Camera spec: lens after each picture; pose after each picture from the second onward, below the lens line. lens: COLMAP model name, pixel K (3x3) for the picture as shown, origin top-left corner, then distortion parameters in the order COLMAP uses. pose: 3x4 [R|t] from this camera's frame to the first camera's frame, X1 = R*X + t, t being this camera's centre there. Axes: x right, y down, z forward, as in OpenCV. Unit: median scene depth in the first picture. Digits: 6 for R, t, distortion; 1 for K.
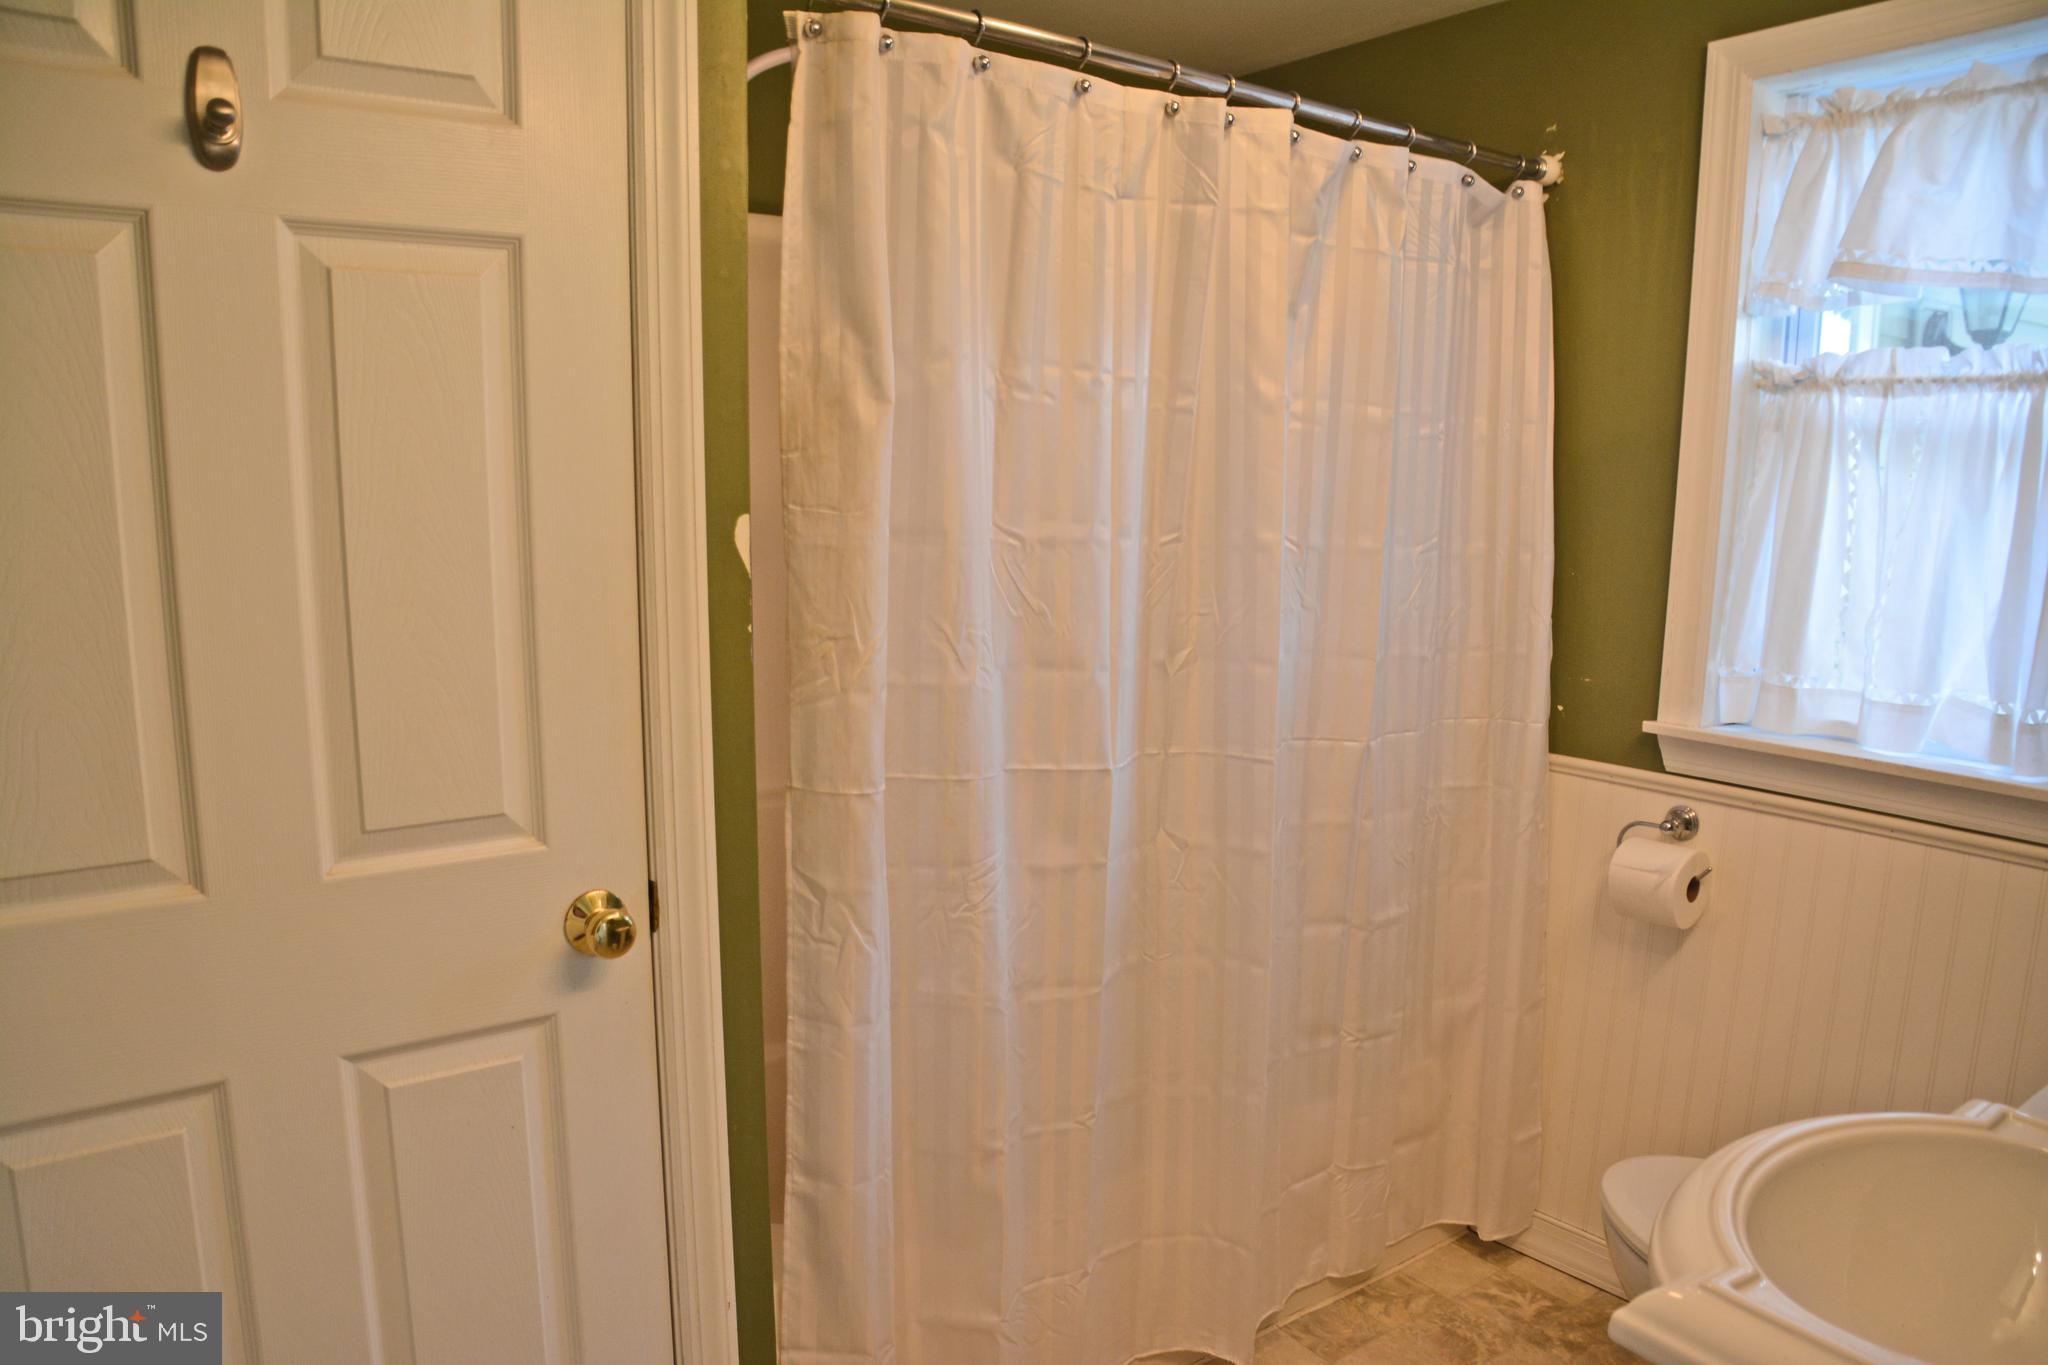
lens RADIAL K [[1451.4, 0, 1011.1], [0, 1451.4, 692.0], [0, 0, 1]] dist [-0.127055, 0.073967]
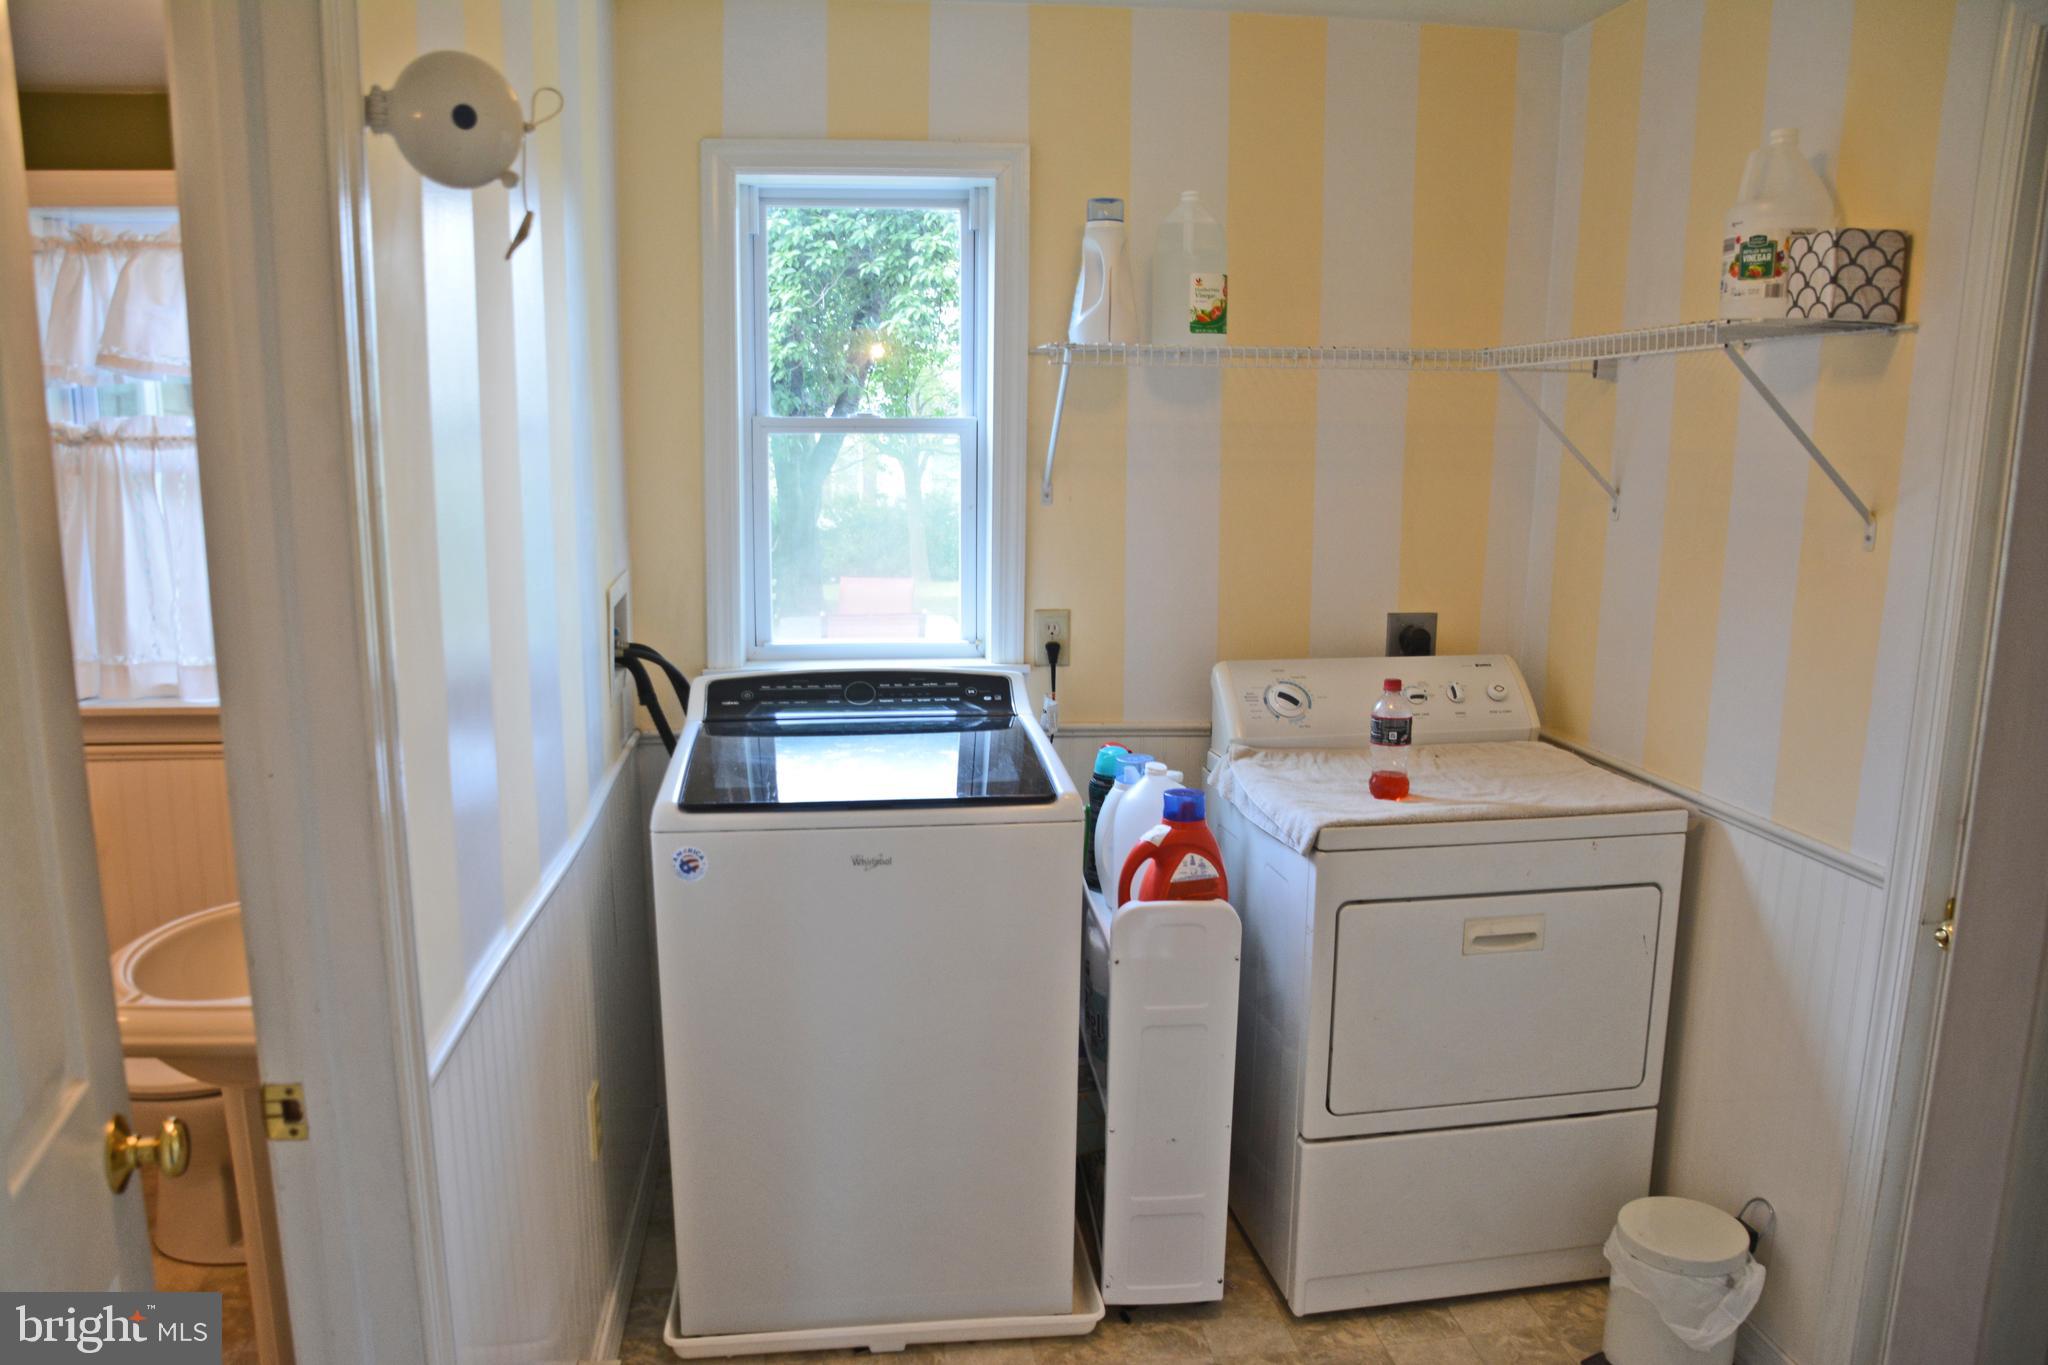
lens RADIAL K [[1451.4, 0, 1019.0], [0, 1451.4, 697.1], [0, 0, 1]] dist [-0.127055, 0.073967]
pose [[0.491884, -0.162730, 0.855318, -0.176846], [0.142744, 0.984158, 0.105153, 0.009283], [-0.858880, 0.070368, 0.507320, -0.428698]]
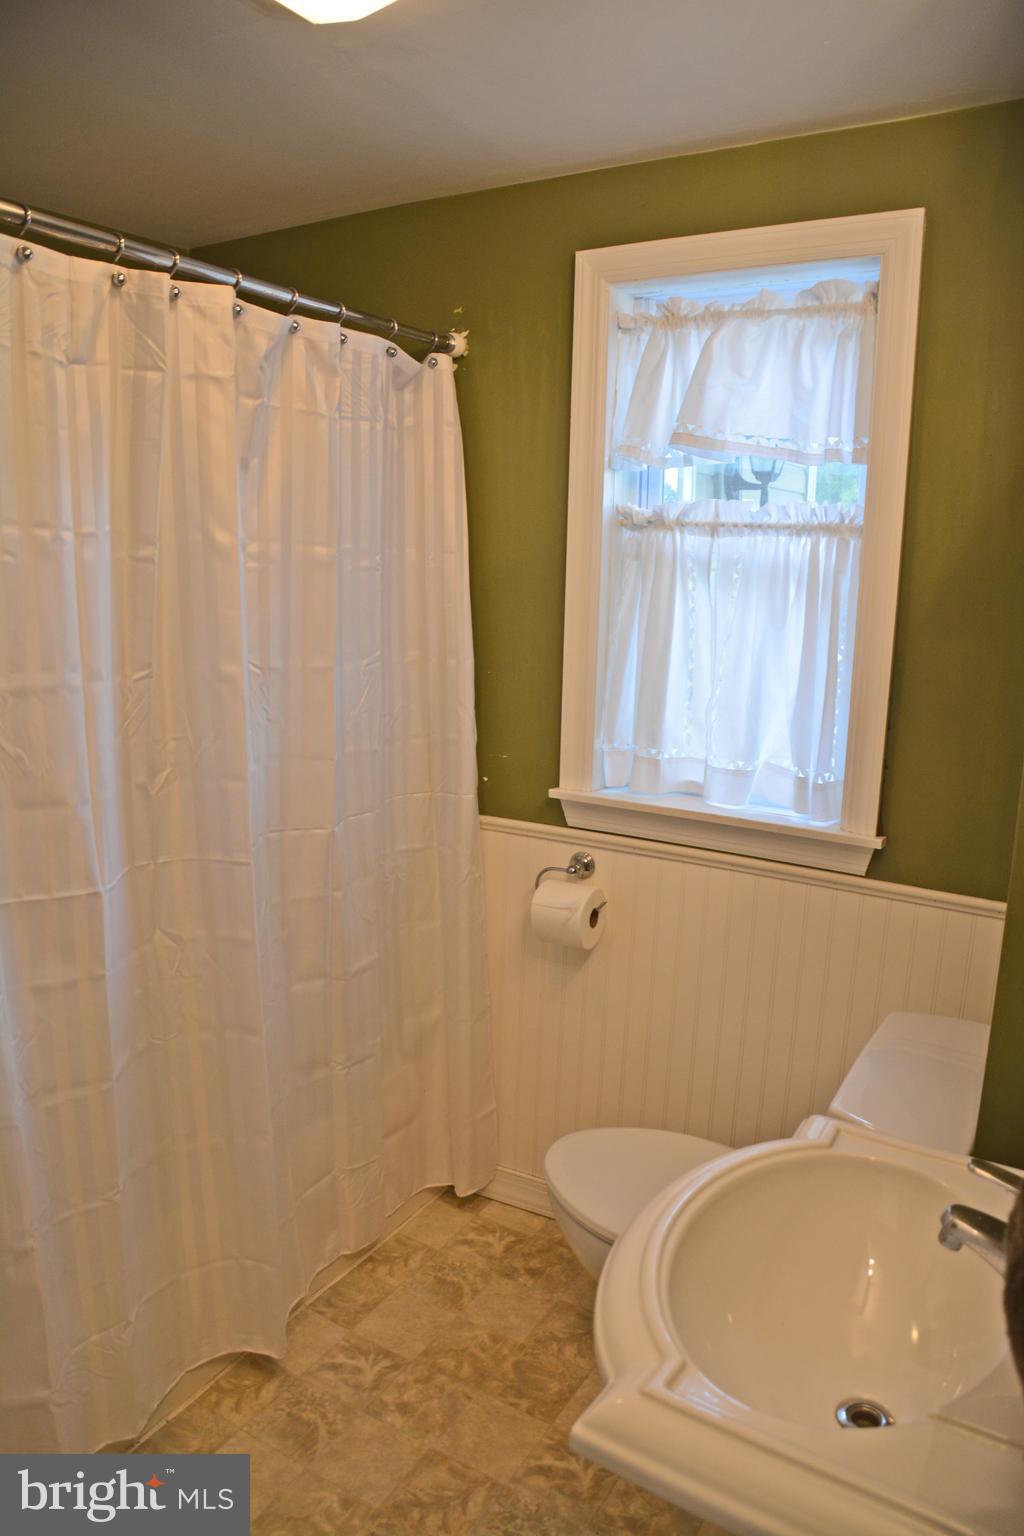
lens RADIAL K [[1088.5, 0, 531.6], [0, 1088.5, 761.6], [0, 0, 1]] dist [-0.127055, 0.073967]
pose [[0.915658, -0.077268, 0.394462, 0.053050], [0.057584, 0.996444, 0.061517, -0.071163], [-0.397813, -0.033614, 0.916851, 0.124103]]
